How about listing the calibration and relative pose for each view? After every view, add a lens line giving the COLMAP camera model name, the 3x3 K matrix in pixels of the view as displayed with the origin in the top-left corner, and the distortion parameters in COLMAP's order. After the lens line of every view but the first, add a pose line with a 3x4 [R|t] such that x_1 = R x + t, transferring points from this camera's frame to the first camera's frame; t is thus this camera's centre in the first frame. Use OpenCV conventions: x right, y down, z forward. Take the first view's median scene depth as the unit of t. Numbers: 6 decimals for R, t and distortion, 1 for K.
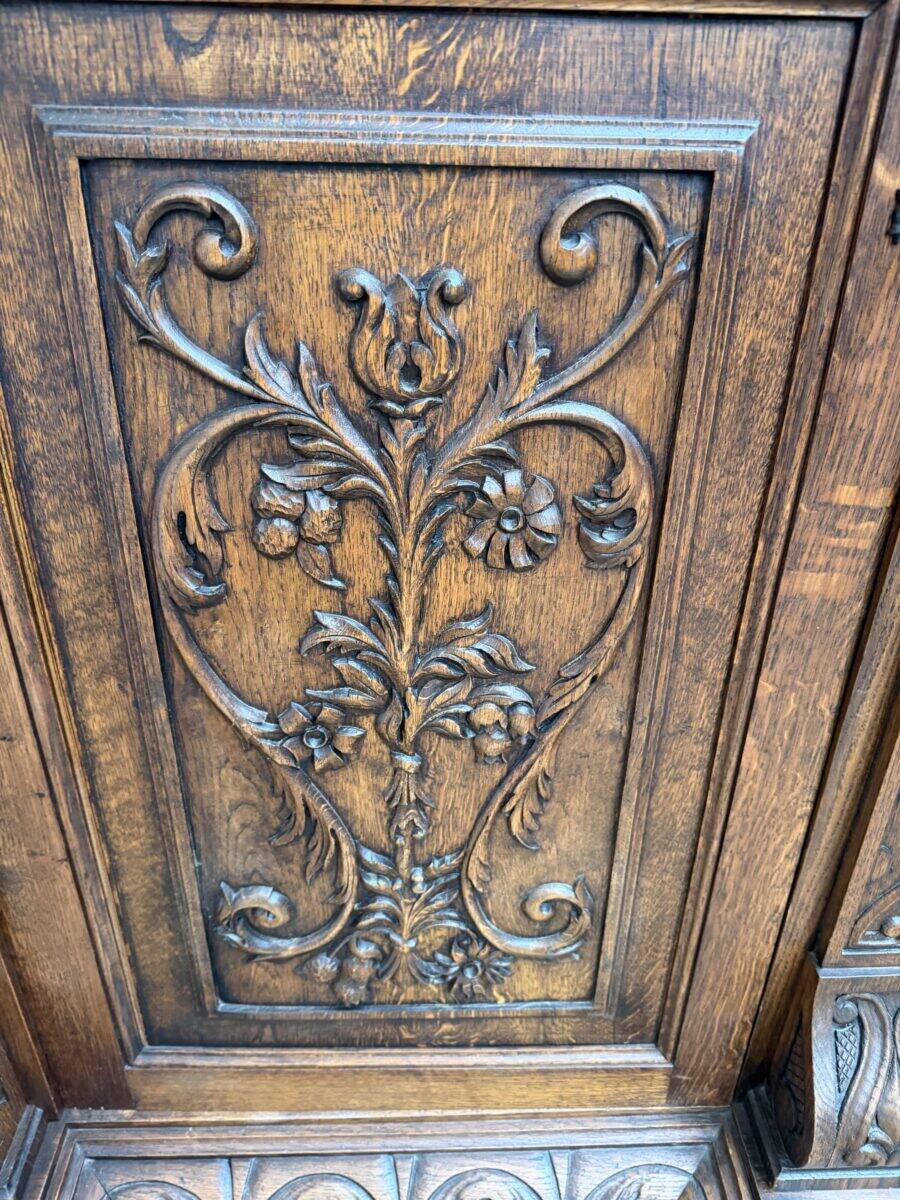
lens RADIAL K [[887.4, 0, 463.2], [0, 887.4, 599.3], [0, 0, 1]] dist [0.024420, -0.032947]
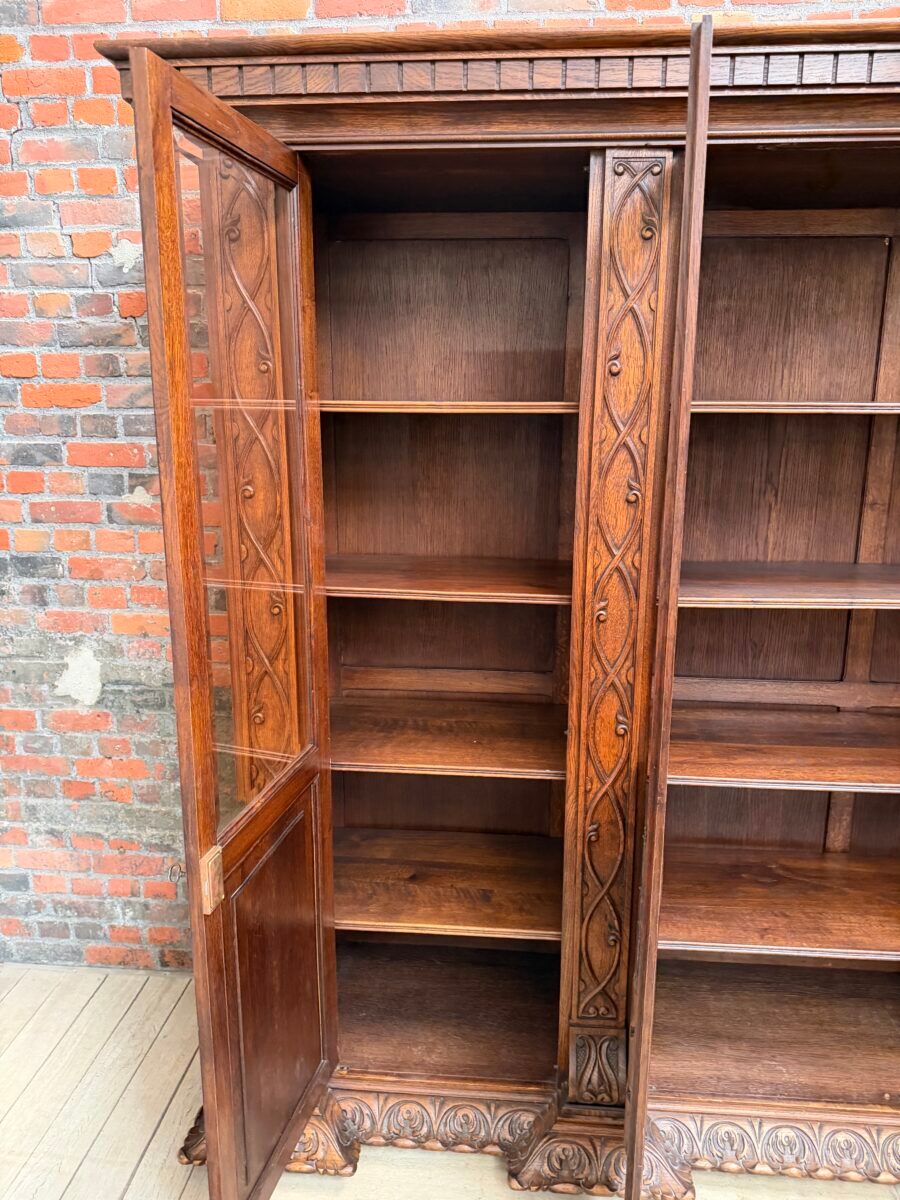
lens RADIAL K [[849.6, 0, 451.9], [0, 849.6, 597.8], [0, 0, 1]] dist [0.028228, -0.035938]
pose [[0.992178, 0.008146, -0.124566, 0.410946], [-0.044172, 0.956217, -0.289306, -0.155122], [0.116755, 0.292545, 0.949097, -2.759168]]
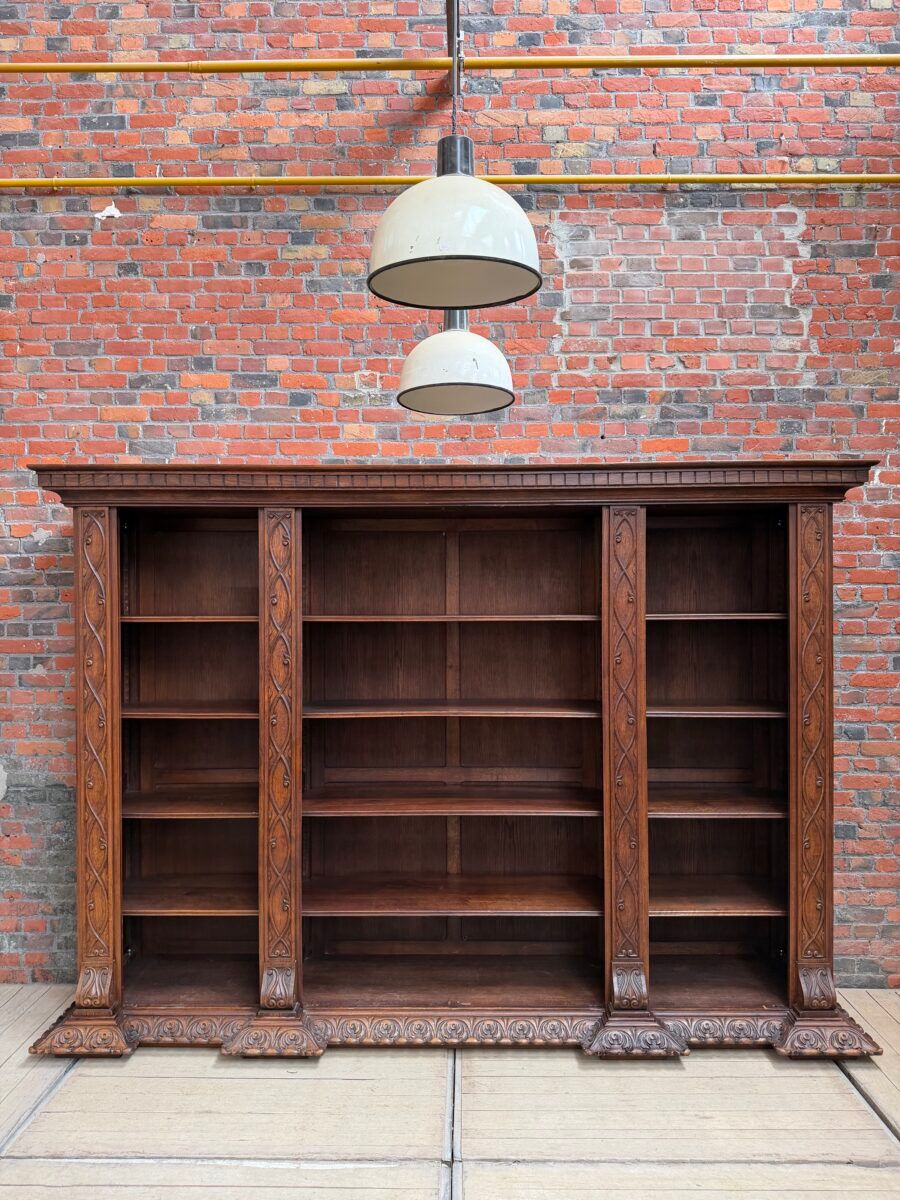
lens RADIAL K [[839.8, 0, 443.8], [0, 839.8, 603.1], [0, 0, 1]] dist [0.040415, -0.054810]
pose [[0.998019, -0.027402, -0.056638, 2.201944], [-0.003491, 0.874674, -0.484699, 1.184024], [0.062822, 0.483937, 0.872845, -5.404941]]
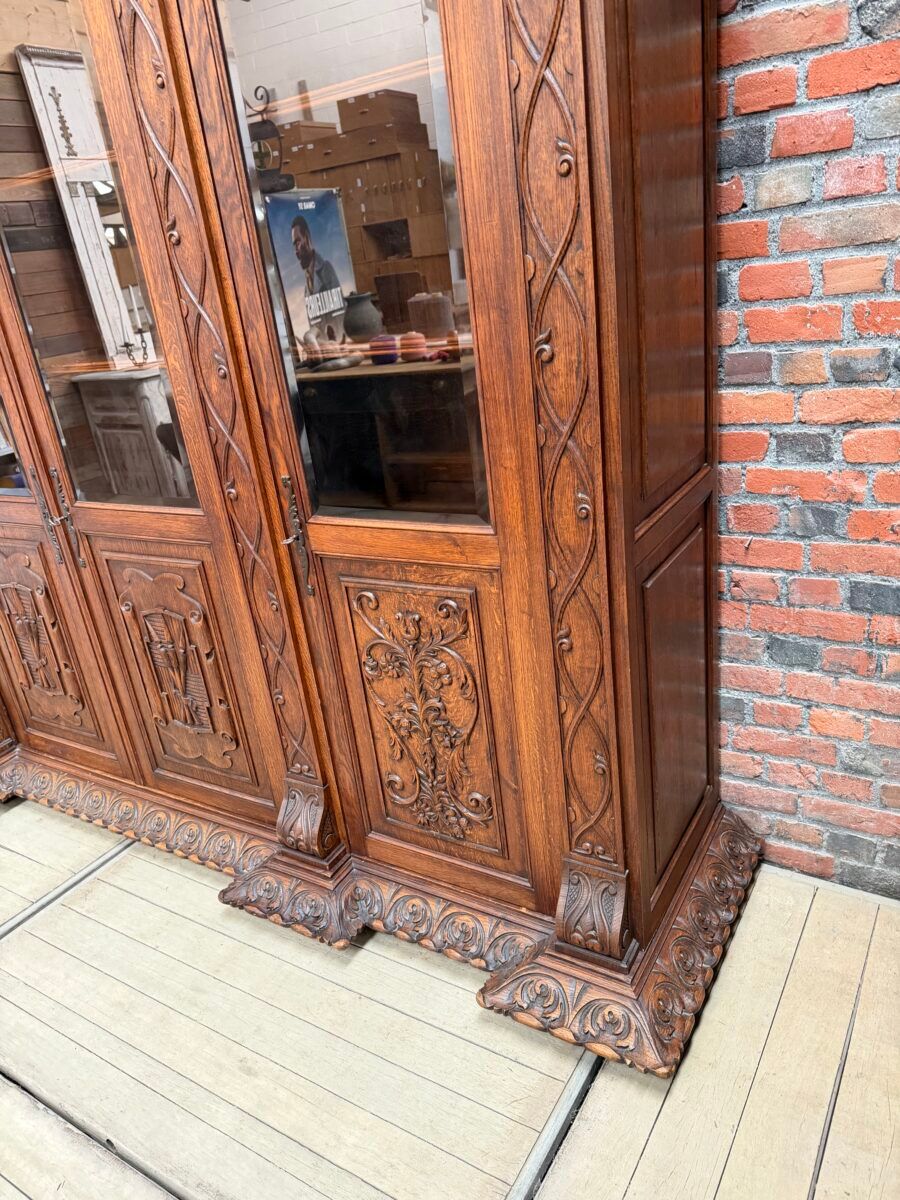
lens RADIAL K [[841.7, 0, 444.9], [0, 841.7, 602.0], [0, 0, 1]] dist [0.084738, -0.126992]
pose [[0.819475, 0.094971, -0.565191, 5.614034], [-0.149013, 0.987565, -0.050112, -0.196118], [0.553404, 0.125286, 0.823437, -1.481518]]
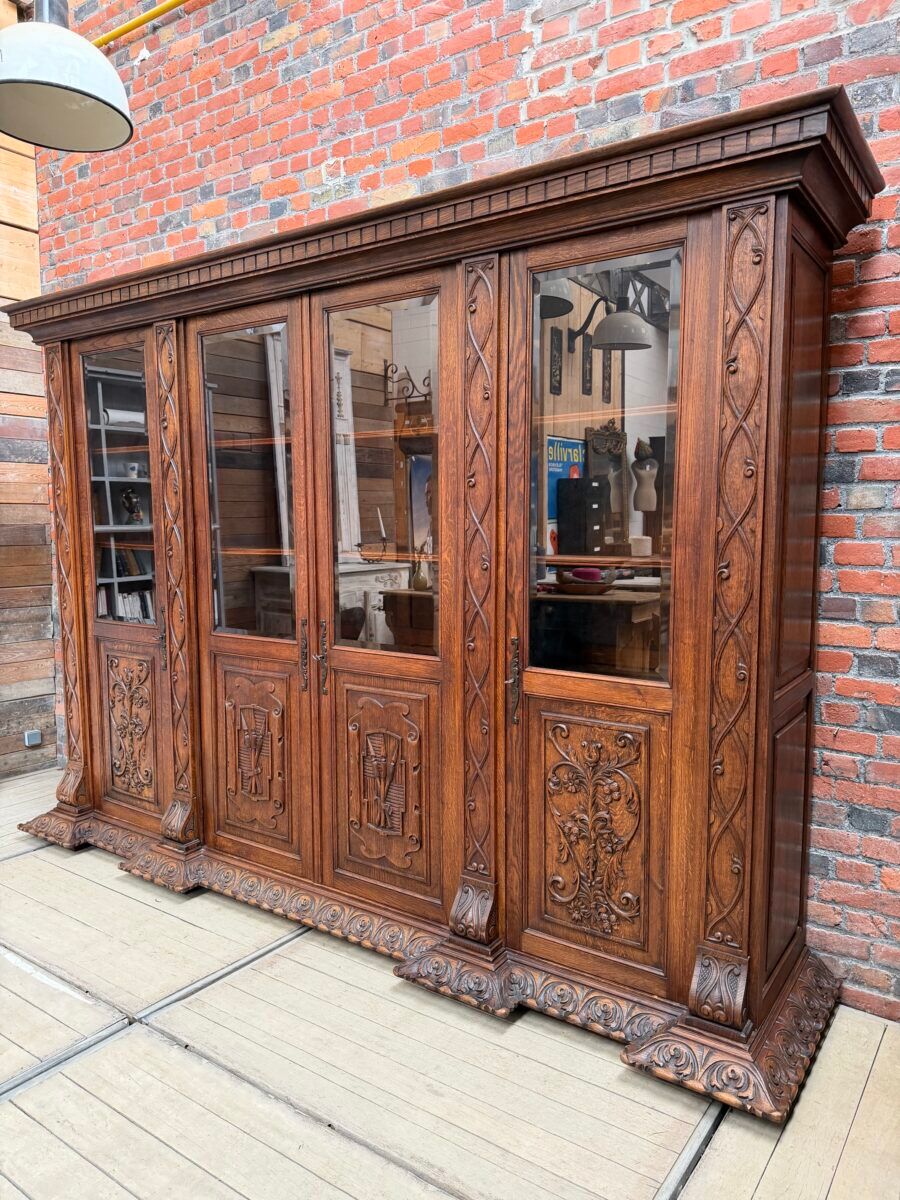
lens RADIAL K [[844.4, 0, 449.0], [0, 844.4, 599.2], [0, 0, 1]] dist [0.016106, -0.018498]
pose [[0.797363, 0.034459, -0.602515, 5.741611], [-0.276933, 0.907941, -0.314564, 0.588048], [0.536209, 0.417679, 0.733501, -2.851686]]
